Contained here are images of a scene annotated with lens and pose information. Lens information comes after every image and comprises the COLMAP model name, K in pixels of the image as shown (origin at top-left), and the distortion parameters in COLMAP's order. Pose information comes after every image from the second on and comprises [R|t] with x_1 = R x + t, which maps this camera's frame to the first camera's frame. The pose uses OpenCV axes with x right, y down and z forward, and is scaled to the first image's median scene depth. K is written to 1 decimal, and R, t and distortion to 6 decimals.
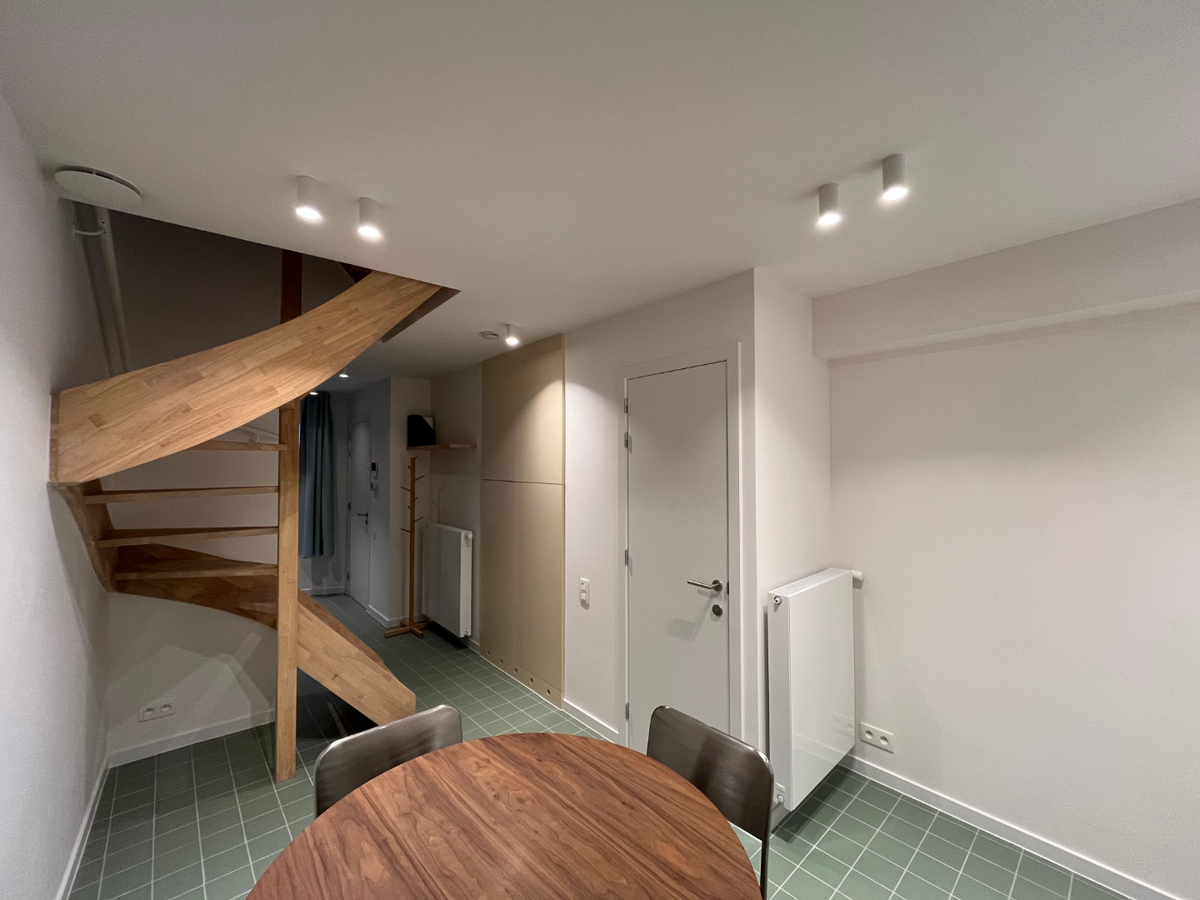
lens RADIAL K [[481.2, 0, 596.8], [0, 481.2, 448.5], [0, 0, 1]] dist [-0.003772, -0.000169]
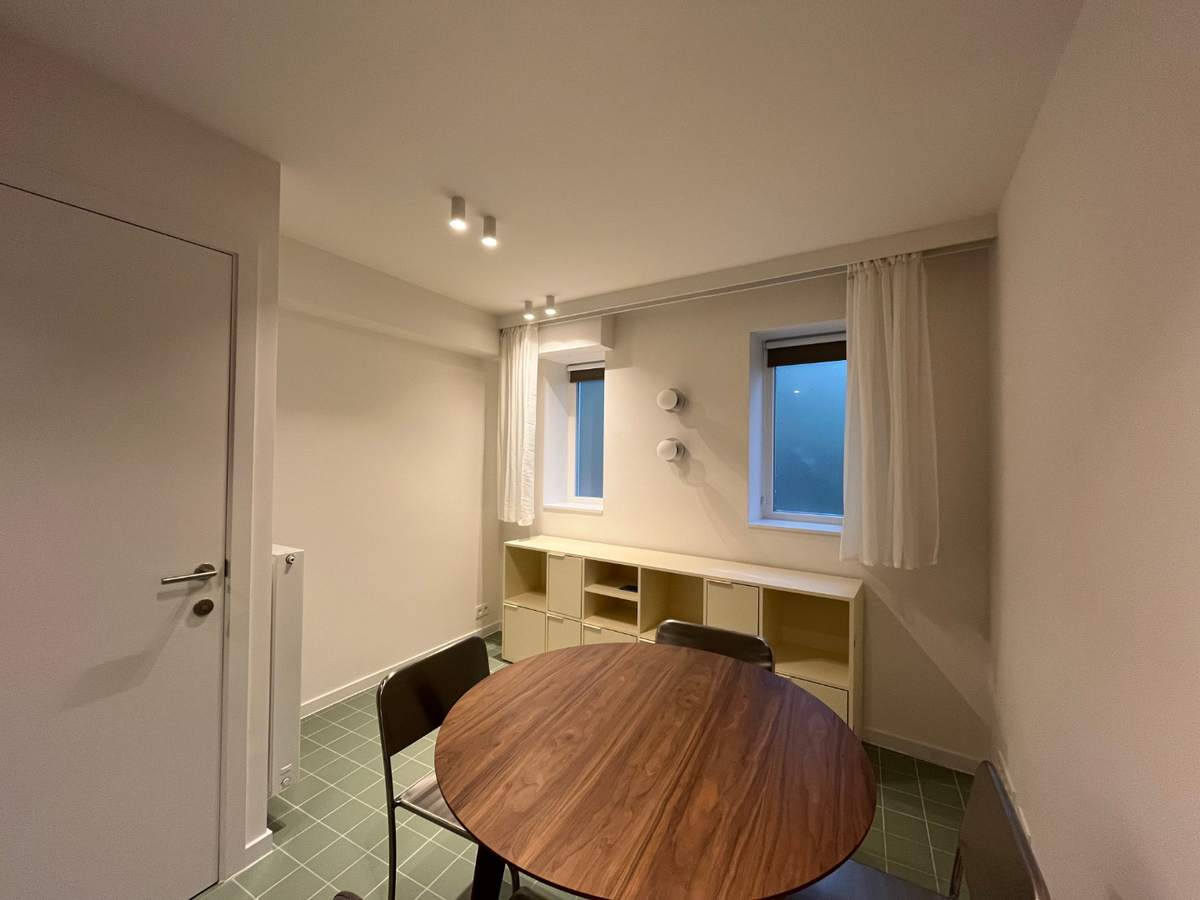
lens RADIAL K [[481.2, 0, 596.4], [0, 481.2, 449.1], [0, 0, 1]] dist [-0.003772, -0.000169]
pose [[-0.333518, 0.010522, 0.942685, -0.581085], [-0.040872, 0.998836, -0.025610, 0.102353], [-0.941857, -0.047071, -0.332699, 0.698620]]
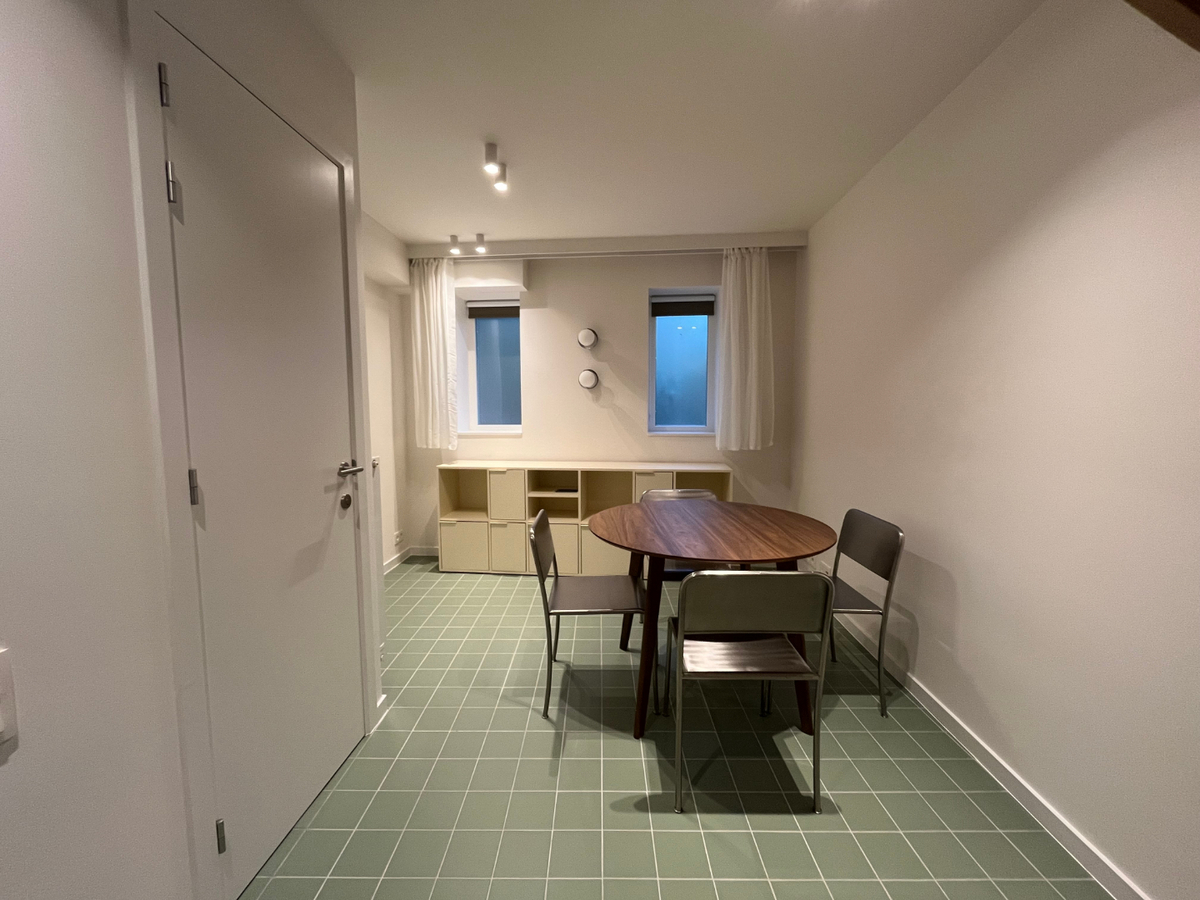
lens RADIAL K [[481.2, 0, 597.0], [0, 481.2, 450.8], [0, 0, 1]] dist [-0.003772, -0.000169]
pose [[-0.740076, -0.058218, 0.669999, -0.541784], [-0.016535, 0.997520, 0.068413, 0.194414], [-0.672320, 0.039553, -0.739203, 1.274562]]
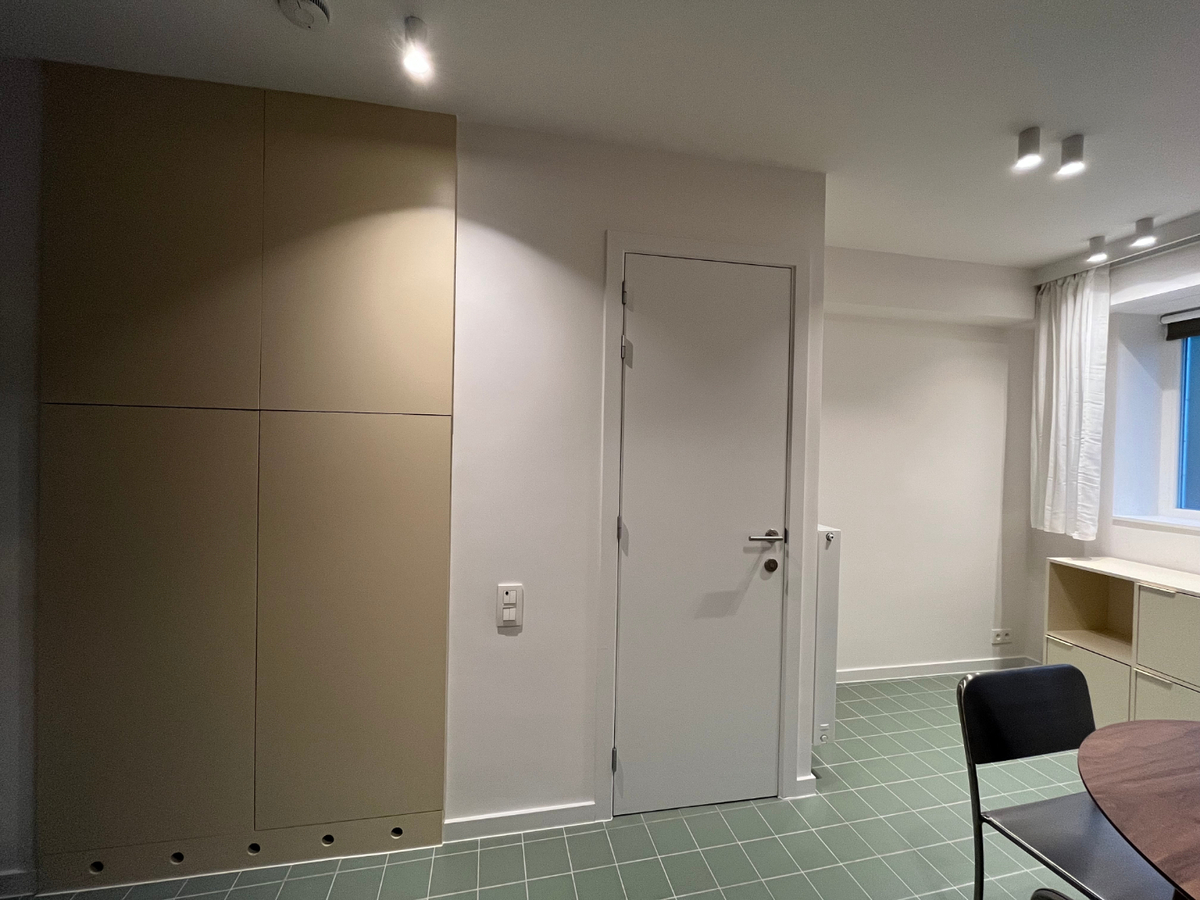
lens RADIAL K [[481.2, 0, 596.6], [0, 481.2, 449.3], [0, 0, 1]] dist [-0.003772, -0.000169]
pose [[0.487936, 0.002728, 0.872875, -0.620588], [-0.047450, 0.998599, 0.023403, 0.127526], [-0.871589, -0.052837, 0.487382, 0.855053]]
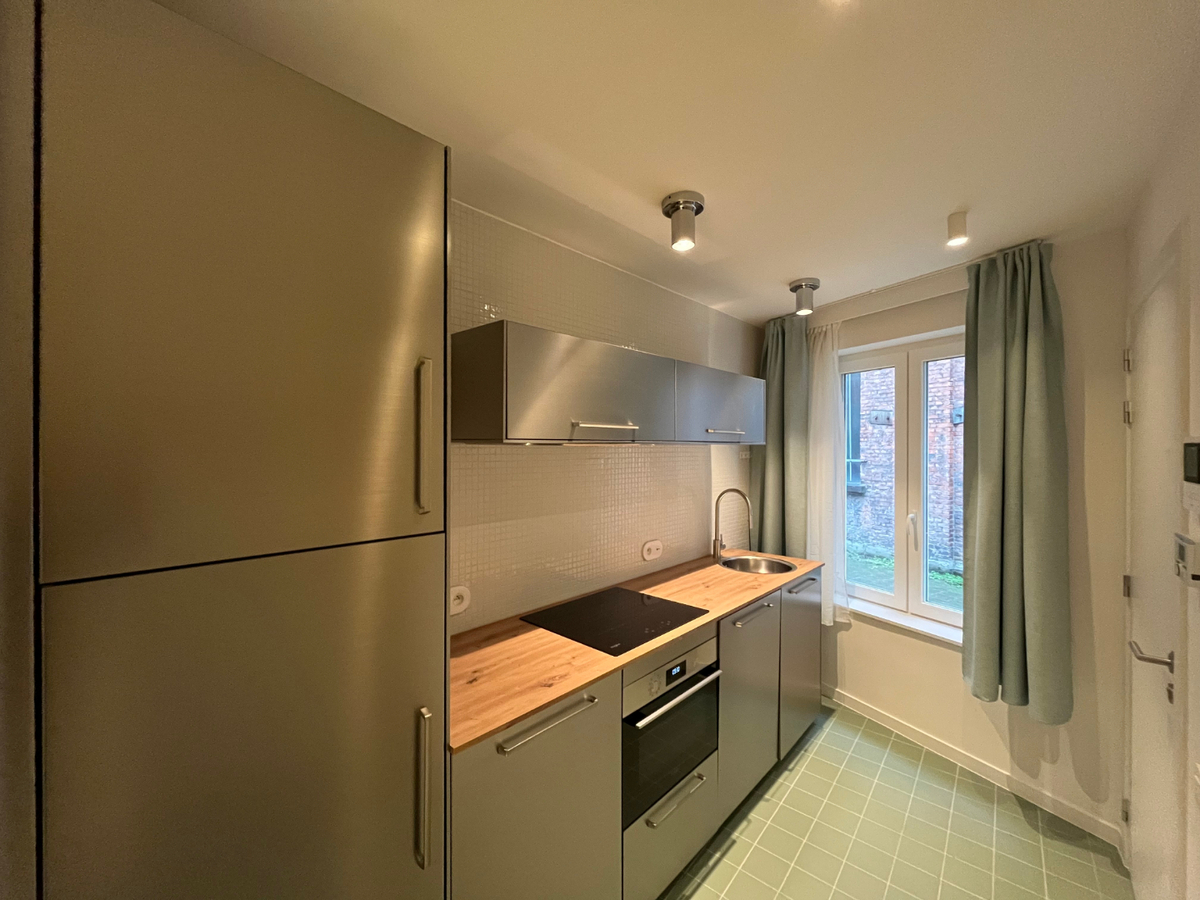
lens RADIAL K [[481.2, 0, 595.4], [0, 481.2, 449.6], [0, 0, 1]] dist [-0.003772, -0.000169]
pose [[0.131319, 0.004464, -0.991330, -0.664569], [0.028282, 0.999566, 0.008247, 0.051960], [0.990937, -0.029120, 0.131136, 1.620718]]
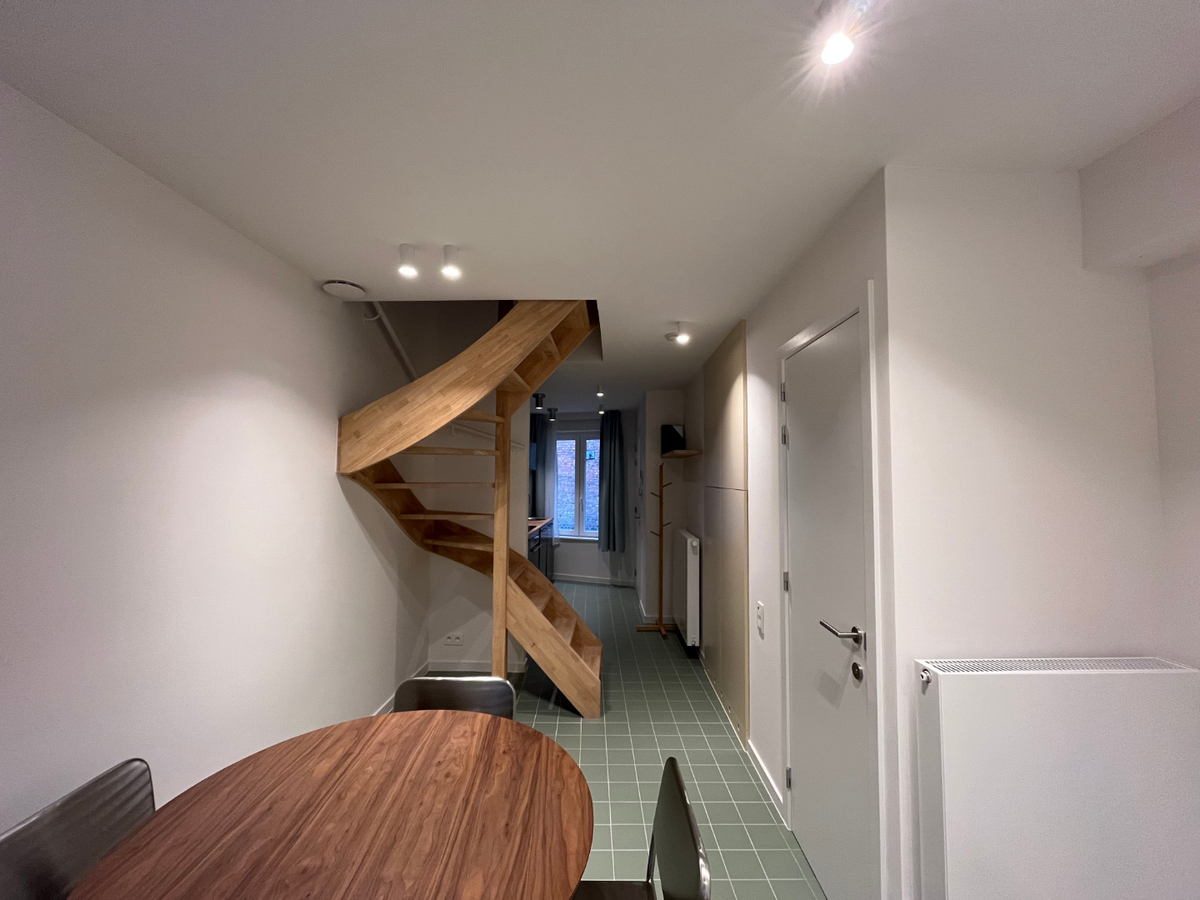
lens RADIAL K [[481.2, 0, 597.4], [0, 481.2, 449.0], [0, 0, 1]] dist [-0.003772, -0.000169]
pose [[0.753233, -0.029289, -0.657101, 0.426208], [0.009863, 0.999399, -0.033241, 0.035720], [0.657680, 0.018558, 0.753069, 0.225522]]
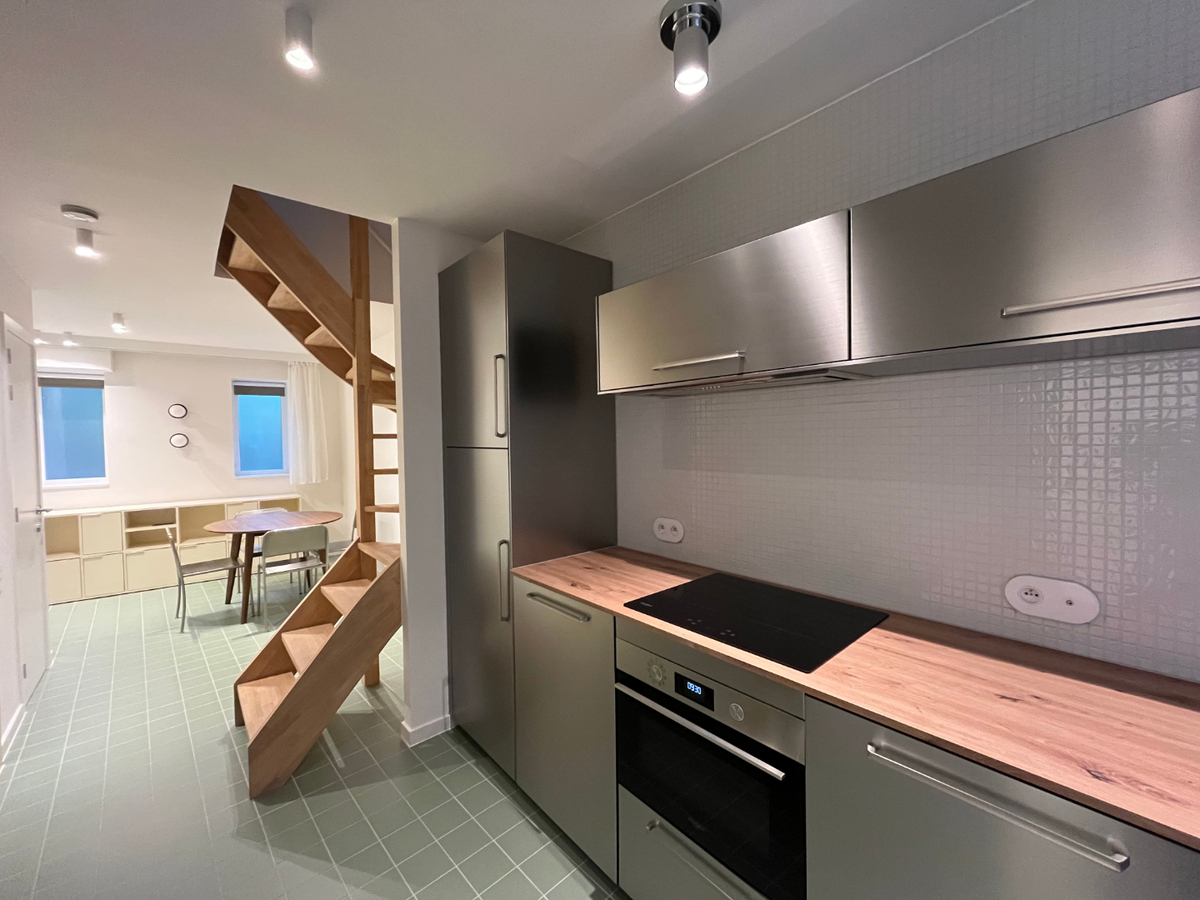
lens RADIAL K [[481.2, 0, 596.6], [0, 481.2, 449.9], [0, 0, 1]] dist [-0.003772, -0.000169]
pose [[-0.999244, 0.016089, -0.035383, -1.272857], [0.016095, 0.999870, 0.000113, 0.136428], [0.035380, -0.000457, -0.999374, 2.382222]]
